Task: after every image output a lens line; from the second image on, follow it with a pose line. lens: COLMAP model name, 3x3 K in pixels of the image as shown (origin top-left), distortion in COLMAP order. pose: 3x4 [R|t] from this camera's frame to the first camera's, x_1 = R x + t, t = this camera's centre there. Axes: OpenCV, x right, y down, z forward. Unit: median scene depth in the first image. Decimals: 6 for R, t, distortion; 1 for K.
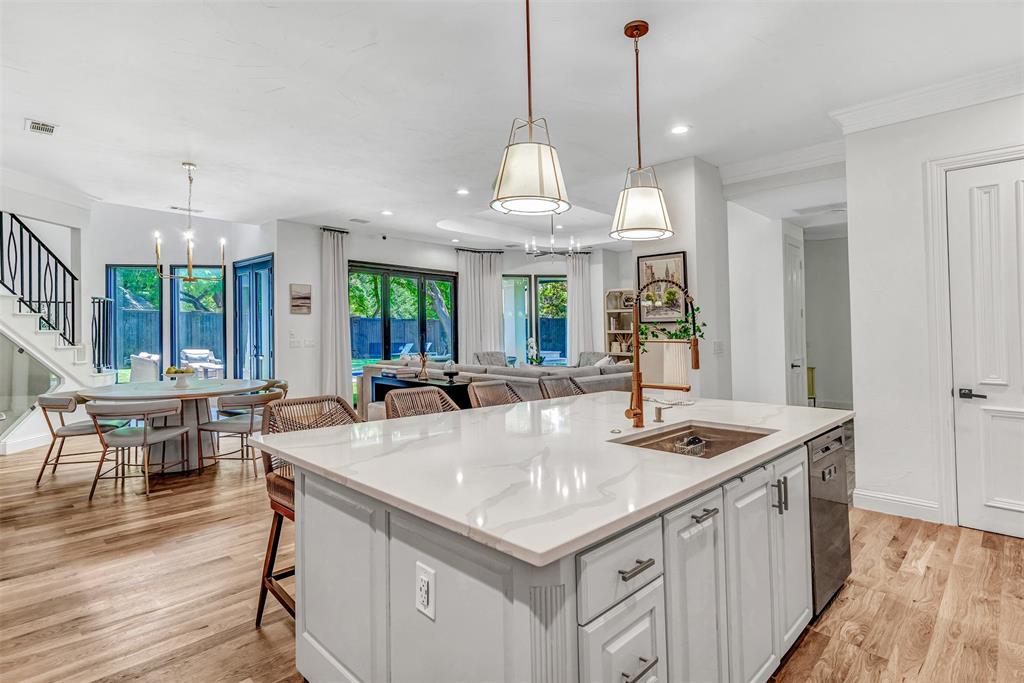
lens RADIAL K [[520.0, 0, 511.2], [0, 520.0, 314.9], [0, 0, 1]] dist [0.000772, 0.005353]
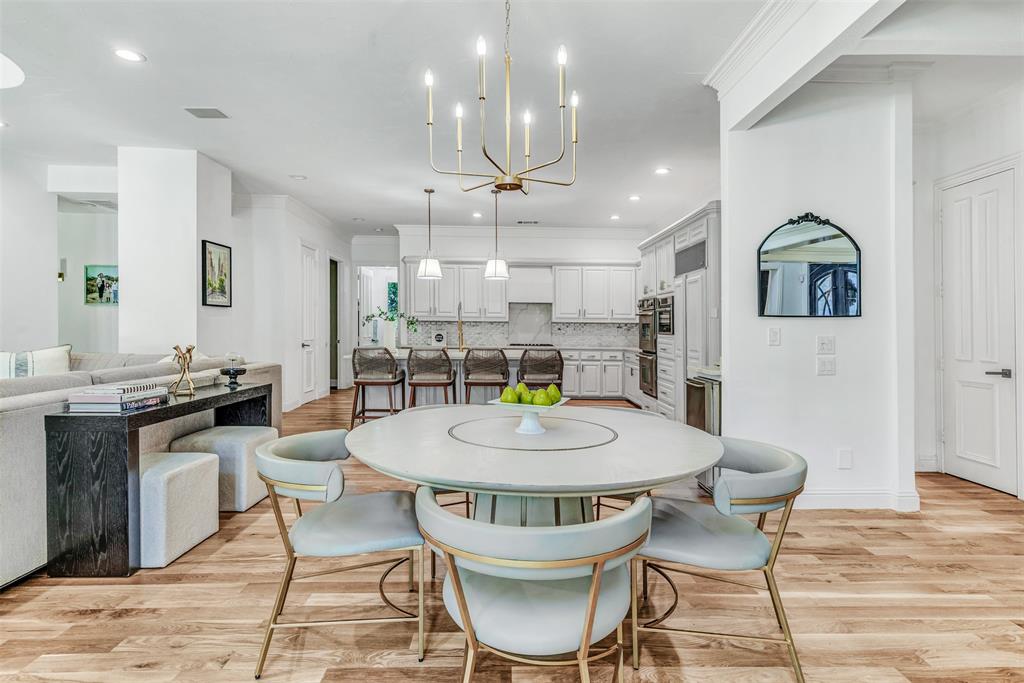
lens RADIAL K [[520.0, 0, 514.6], [0, 520.0, 336.7], [0, 0, 1]] dist [0.000772, 0.005353]
pose [[-0.721899, -0.023688, 0.691593, -0.586103], [-0.037050, 0.999304, -0.004446, 0.038092], [-0.691006, -0.028833, -0.722274, 0.847348]]
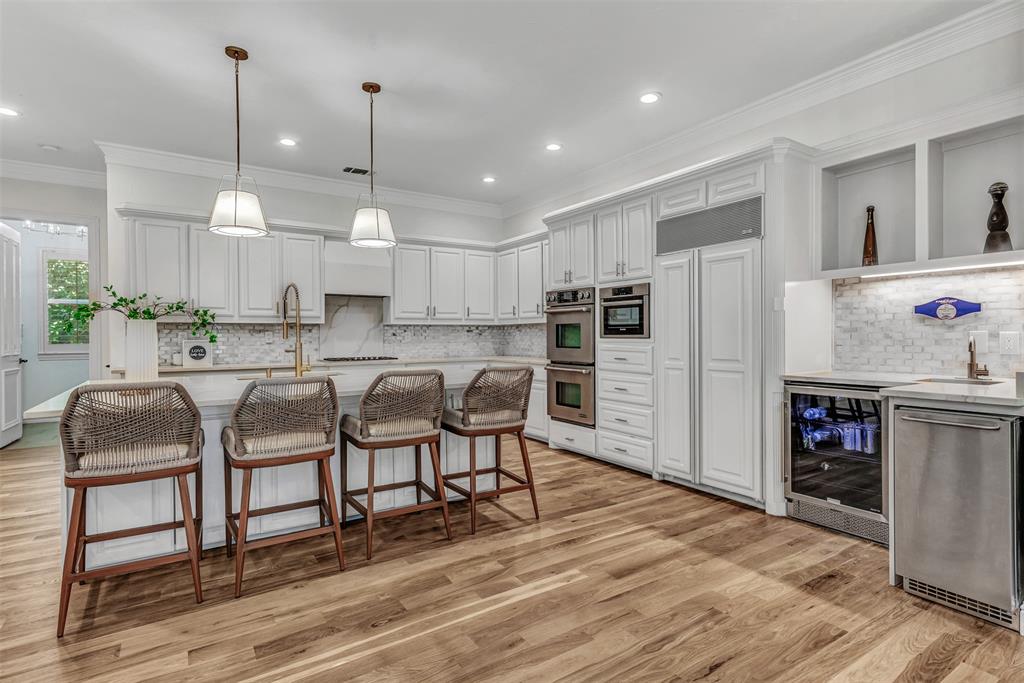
lens RADIAL K [[520.0, 0, 508.8], [0, 520.0, 342.4], [0, 0, 1]] dist [0.000772, 0.005353]
pose [[-0.973840, -0.002425, 0.227223, -0.218774], [-0.007057, 0.999784, -0.019574, 0.039163], [-0.227127, -0.020665, -0.973646, 0.695973]]
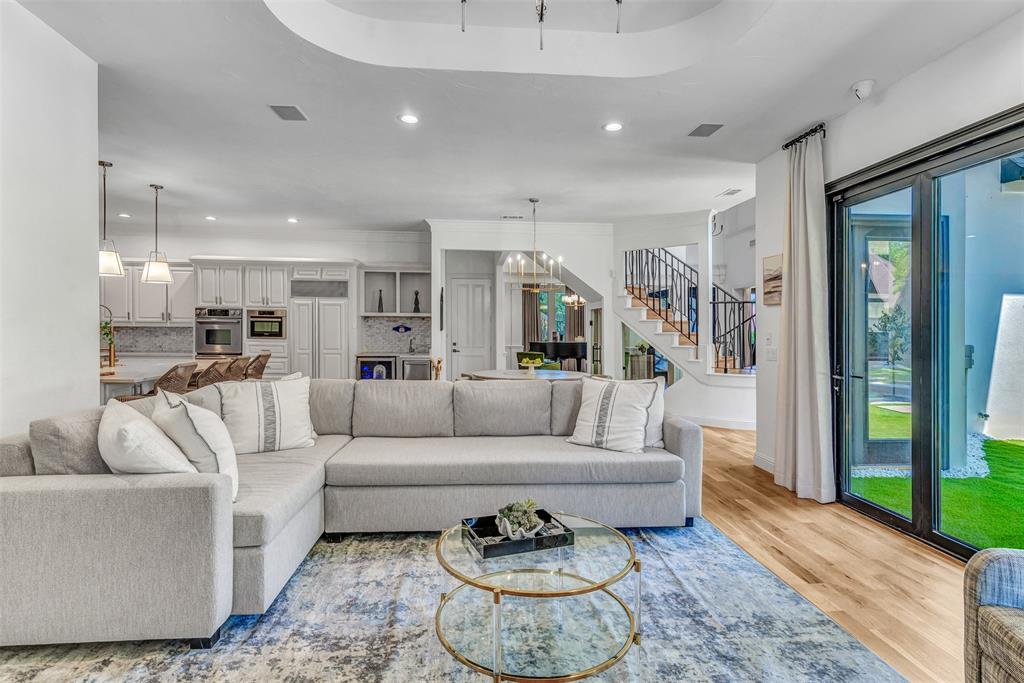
lens RADIAL K [[520.0, 0, 514.2], [0, 520.0, 337.0], [0, 0, 1]] dist [0.000772, 0.005353]
pose [[-0.649194, 0.000583, -0.760623, 0.243903], [0.013155, 0.999859, -0.010462, 0.036457], [0.760509, -0.016798, -0.649110, 1.151757]]
